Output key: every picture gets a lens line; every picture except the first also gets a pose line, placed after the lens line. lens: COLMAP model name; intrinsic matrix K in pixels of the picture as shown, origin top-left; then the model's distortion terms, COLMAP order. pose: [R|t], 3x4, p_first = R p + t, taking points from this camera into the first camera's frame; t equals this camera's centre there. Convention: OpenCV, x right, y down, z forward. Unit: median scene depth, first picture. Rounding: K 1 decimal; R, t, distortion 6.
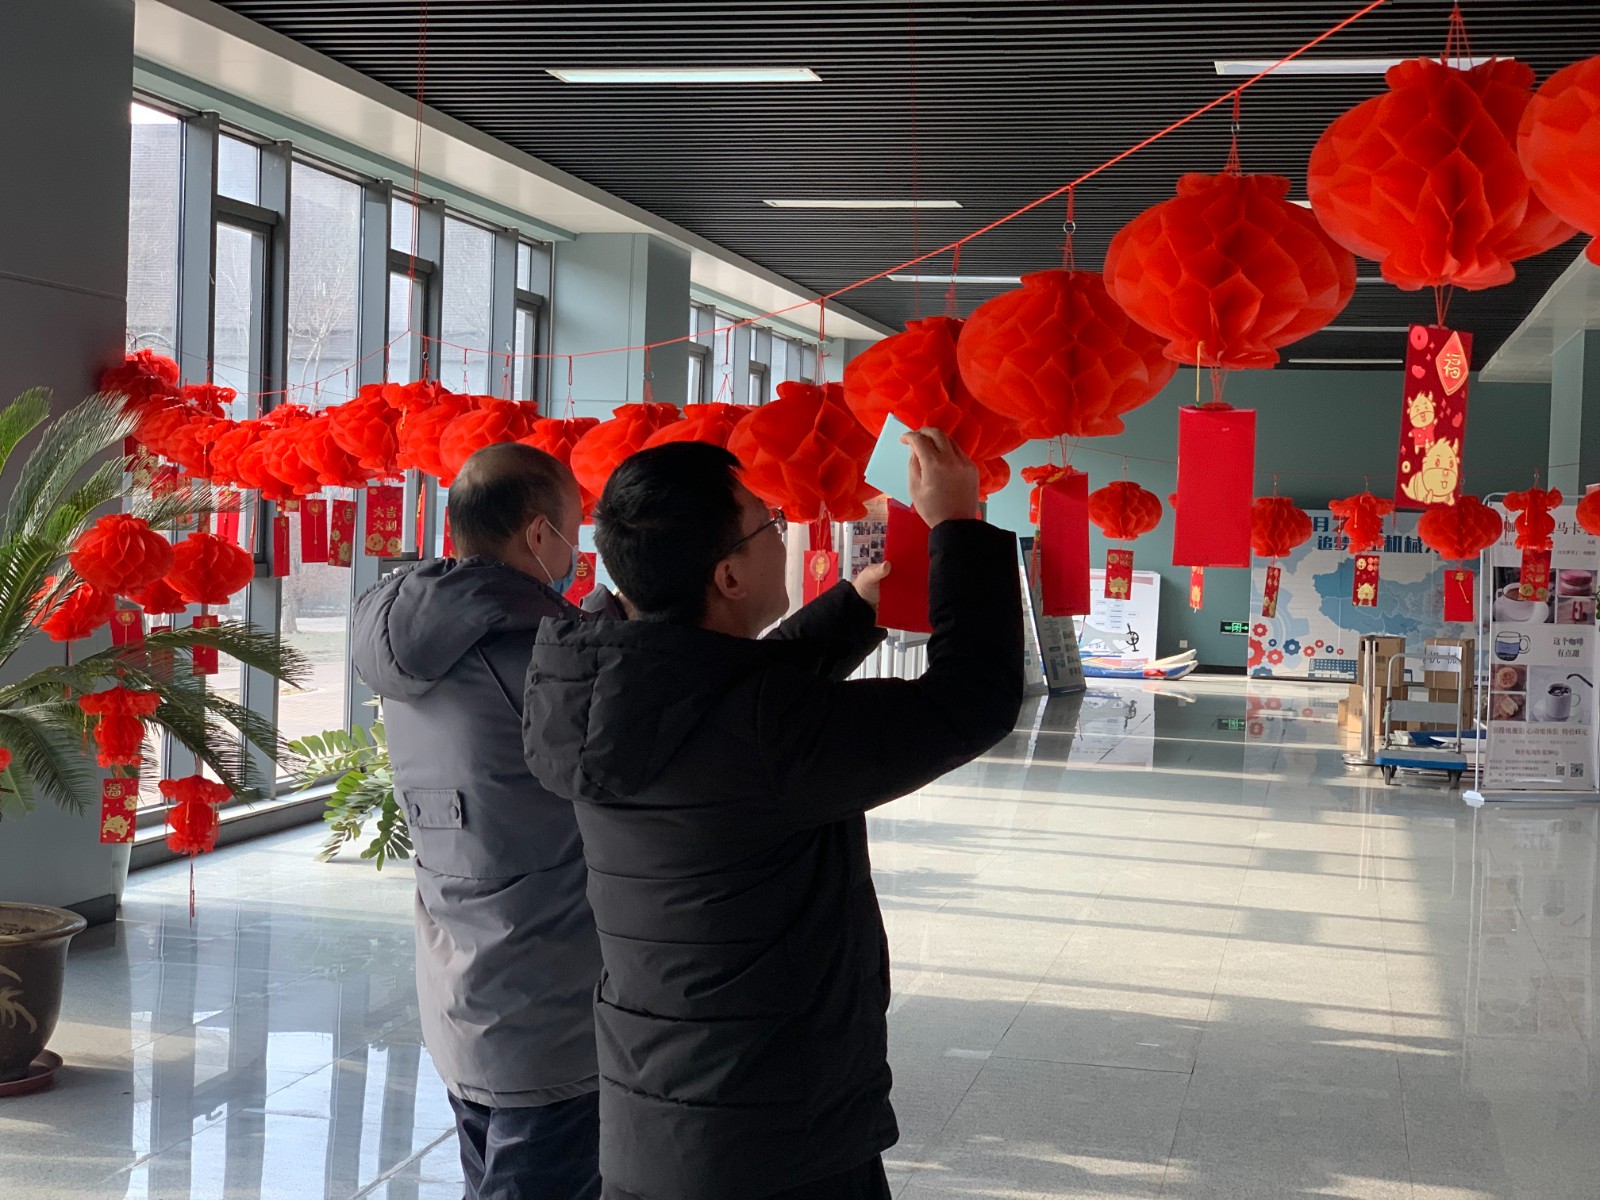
lens RADIAL K [[2424.7, 0, 798.5], [0, 2424.7, 592.4], [0, 0, 1]] dist [0.072186, 0.000000]
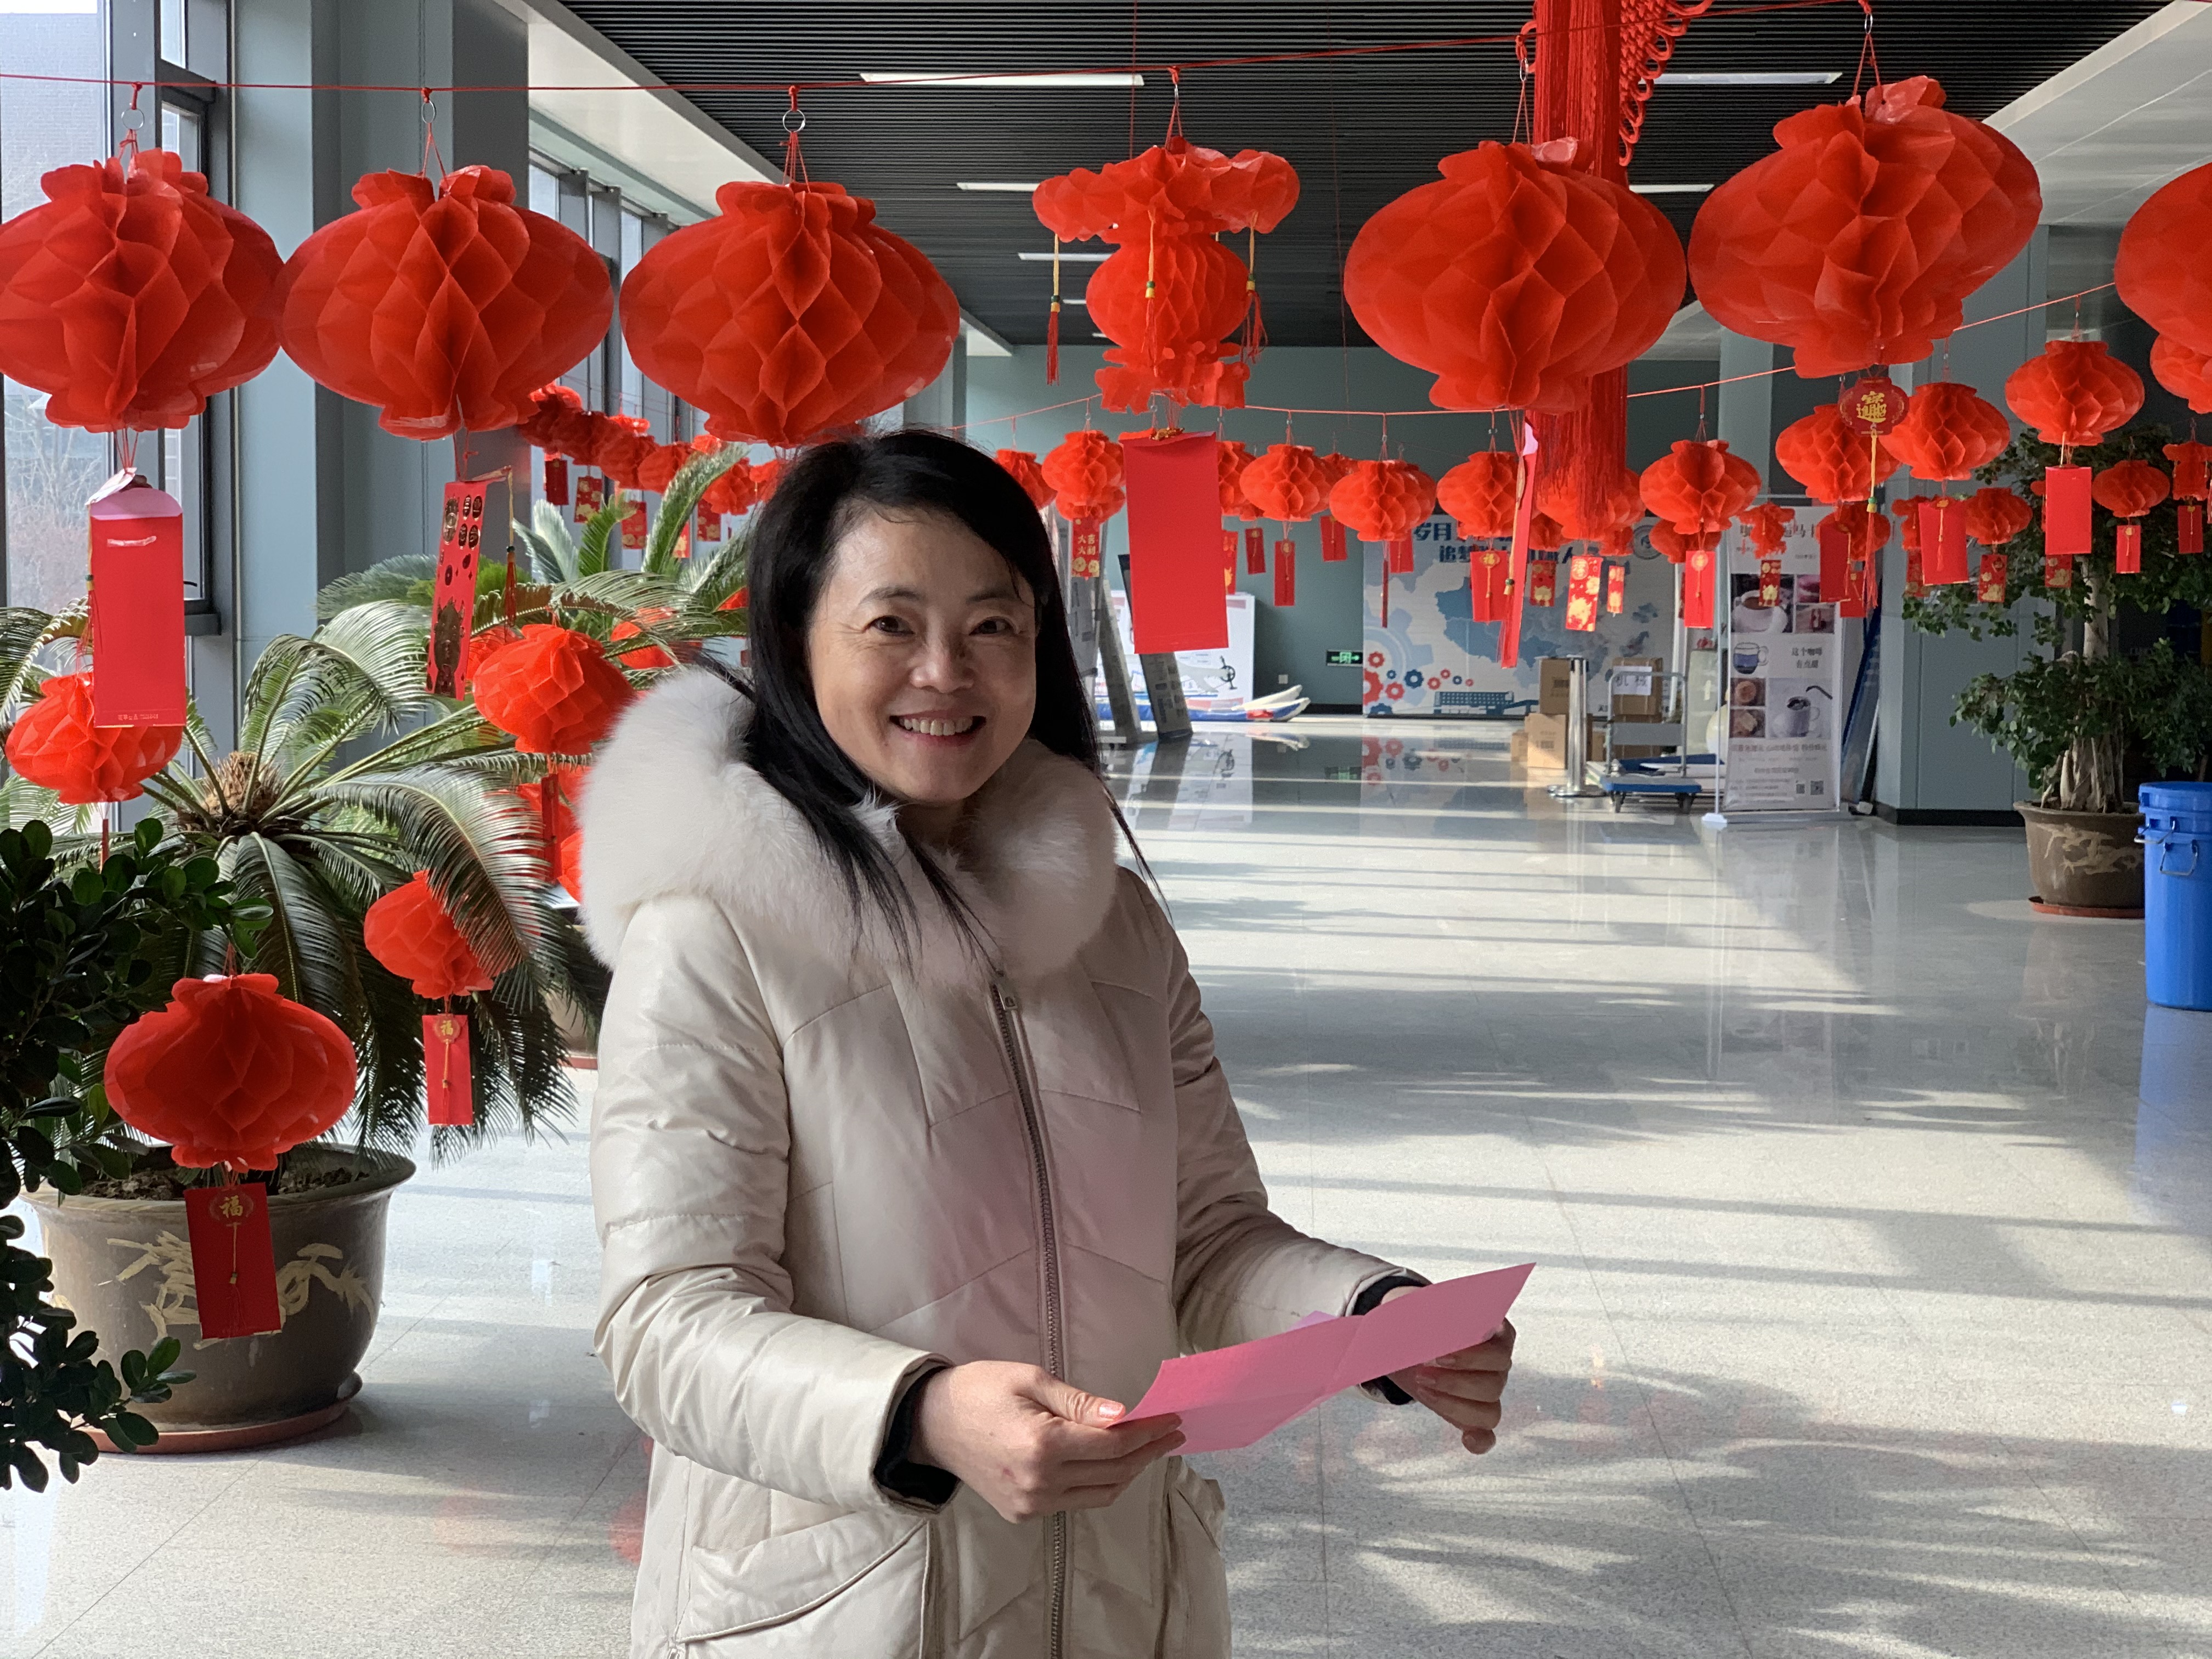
lens RADIAL K [[3352.2, 0, 1097.8], [0, 3352.2, 825.5], [0, 0, 1]] dist [0.072186, 0.000000]
pose [[0.986839, -0.034994, 0.157874, -0.098618], [0.026044, 0.997953, 0.058409, 0.002582], [-0.159595, -0.053528, 0.985730, -0.144576]]
